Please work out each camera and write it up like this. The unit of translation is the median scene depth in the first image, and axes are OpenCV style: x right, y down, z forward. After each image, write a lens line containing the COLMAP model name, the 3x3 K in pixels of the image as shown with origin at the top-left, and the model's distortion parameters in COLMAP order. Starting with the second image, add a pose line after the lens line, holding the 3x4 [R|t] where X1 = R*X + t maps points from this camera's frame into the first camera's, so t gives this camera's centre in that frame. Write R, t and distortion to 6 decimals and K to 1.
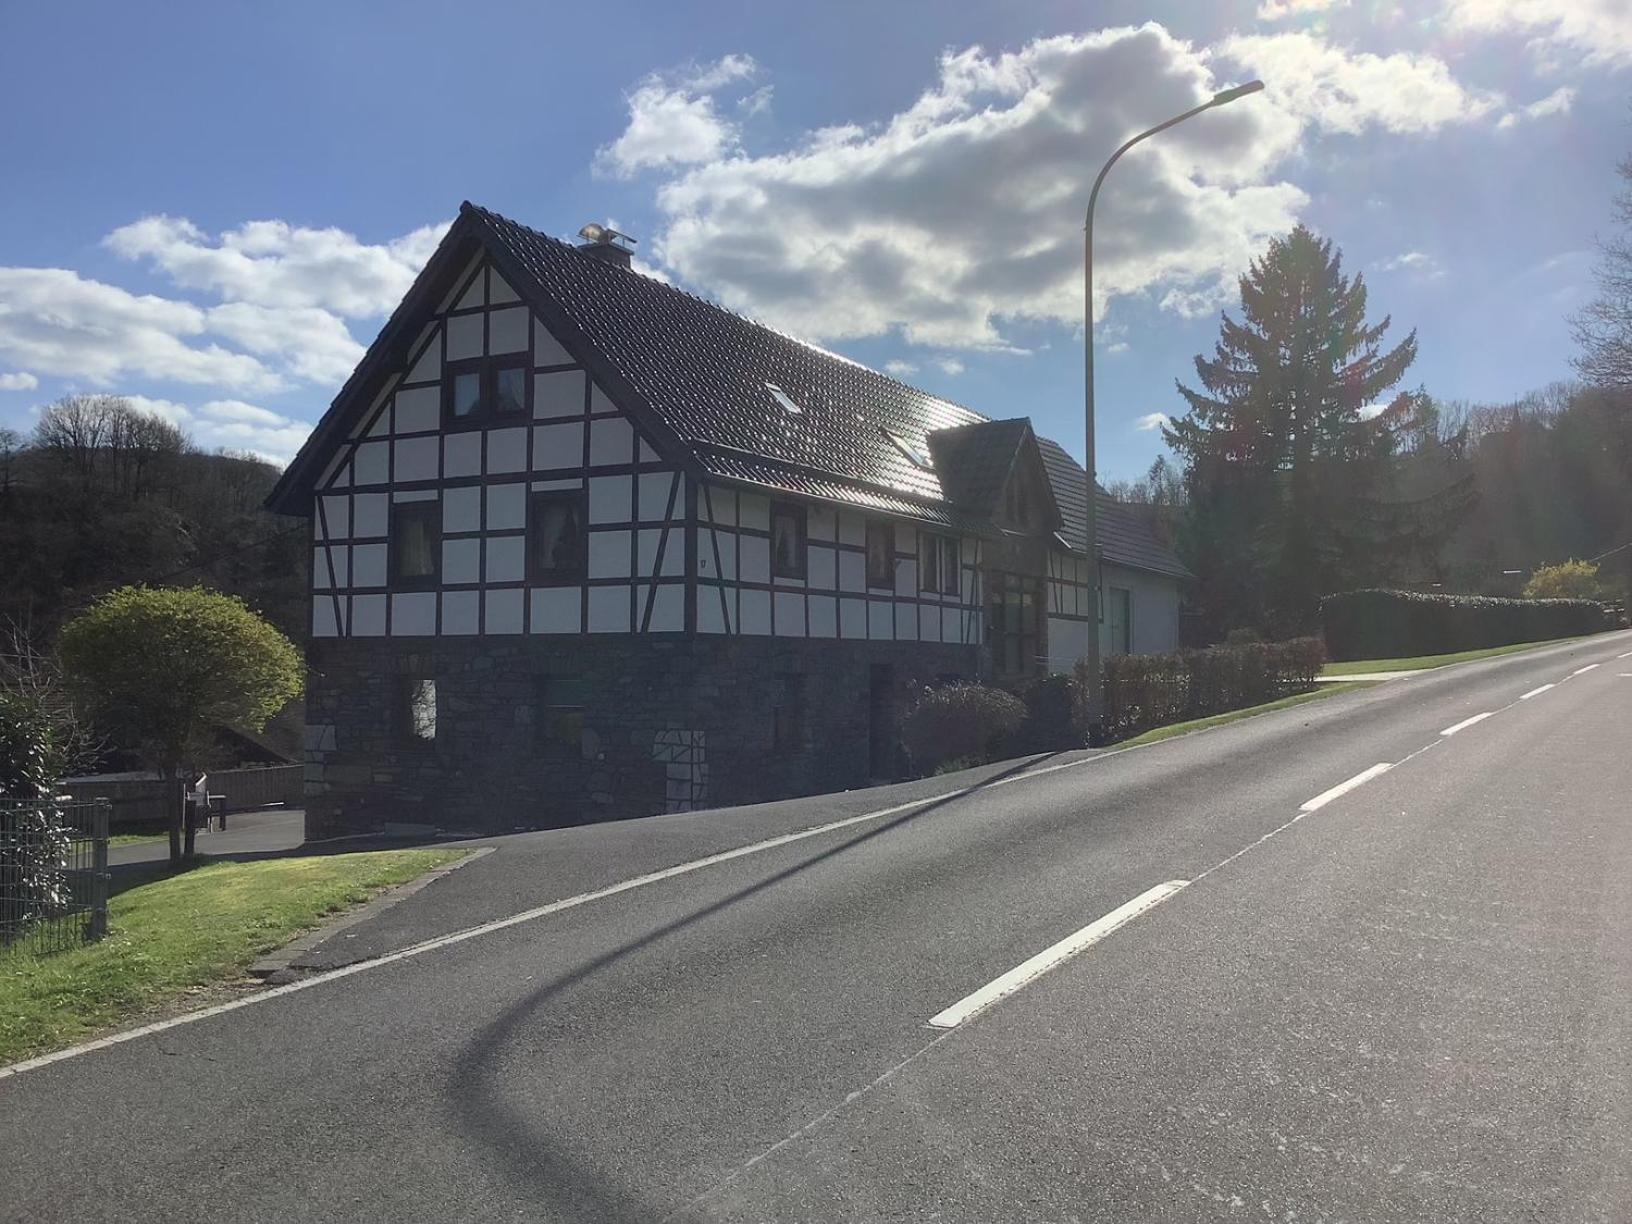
lens RADIAL K [[1458.1, 0, 808.8], [0, 1458.1, 613.3], [0, 0, 1]] dist [0.153240, -0.291191]
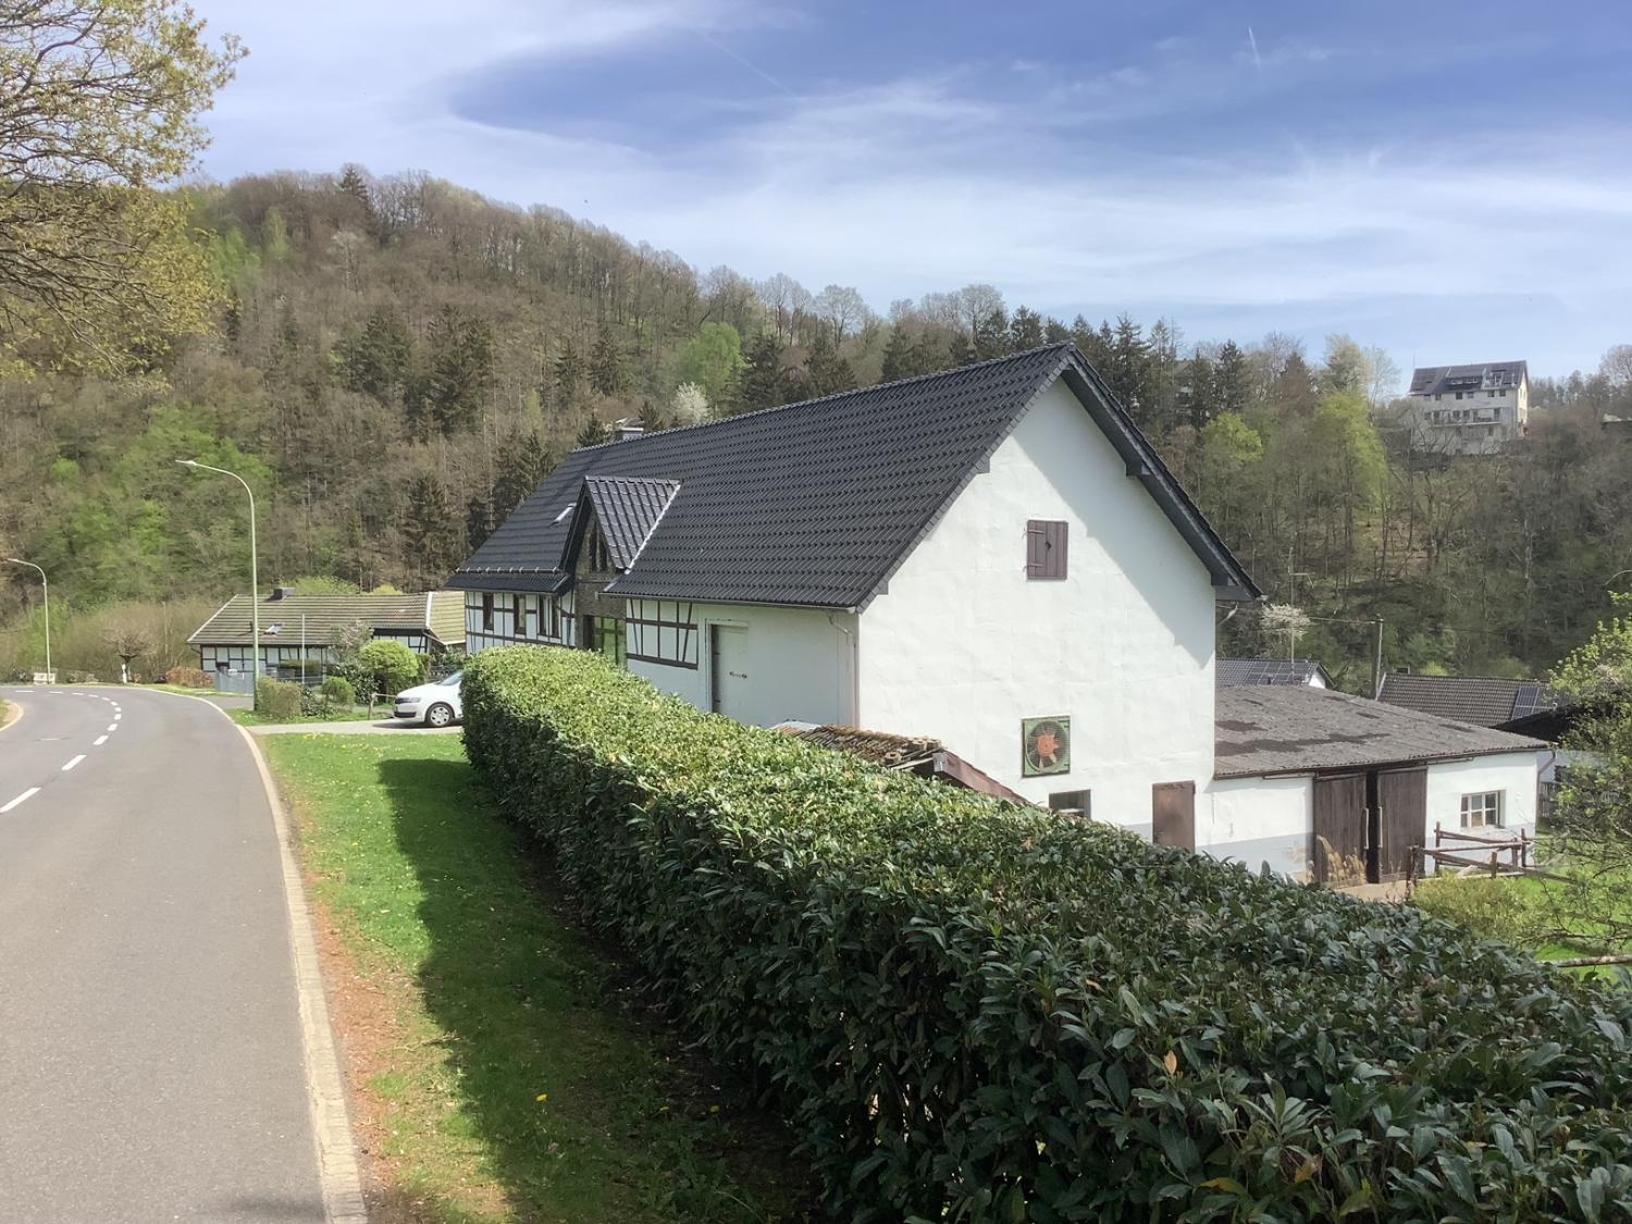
lens RADIAL K [[1474.0, 0, 813.3], [0, 1474.0, 628.6], [0, 0, 1]] dist [0.126589, -0.264802]
pose [[-0.556186, 0.022123, -0.830764, 1.388448], [0.023615, 0.999663, 0.010810, -0.037429], [0.830723, -0.013606, -0.556520, 2.466454]]
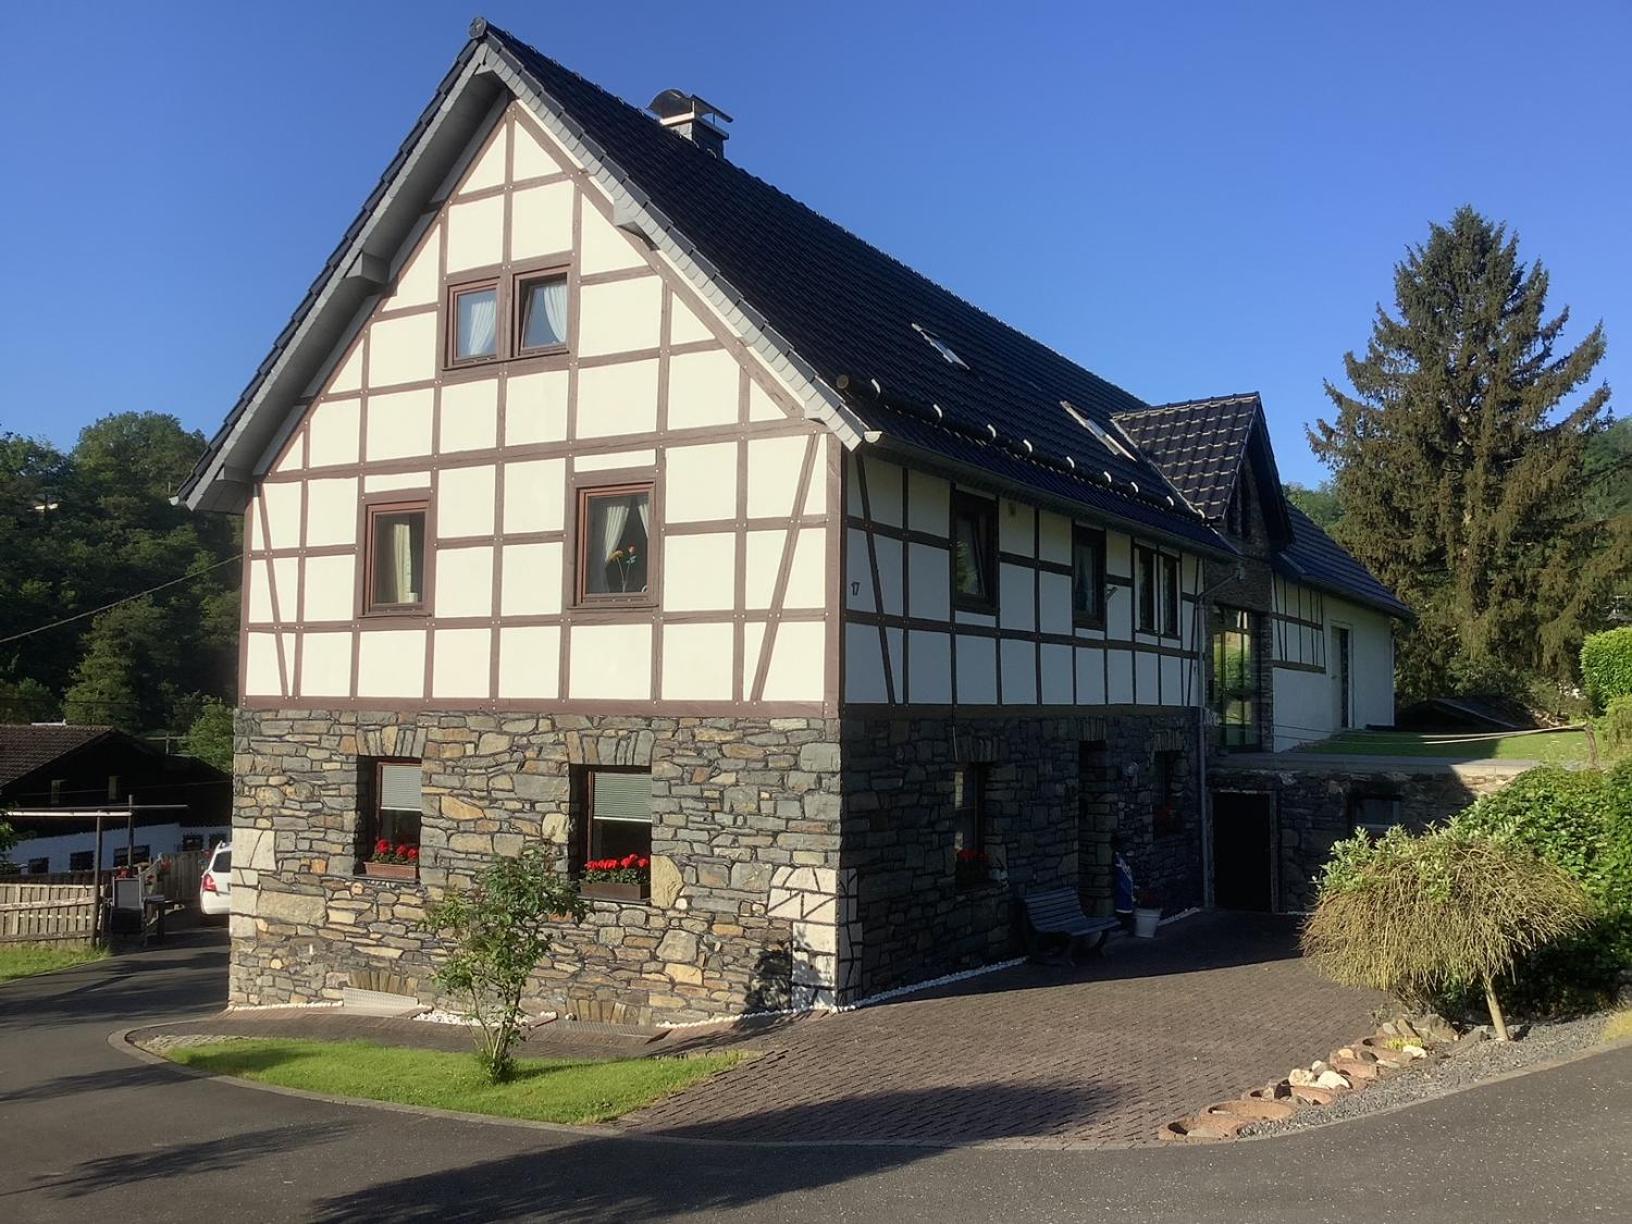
lens RADIAL K [[1463.5, 0, 816.3], [0, 1463.5, 620.7], [0, 0, 1]] dist [0.127284, -0.250925]
pose [[0.999586, 0.008126, -0.027596, -0.065579], [-0.008532, 0.999857, -0.014606, -0.010751], [0.027474, 0.014835, 0.999512, 0.363802]]
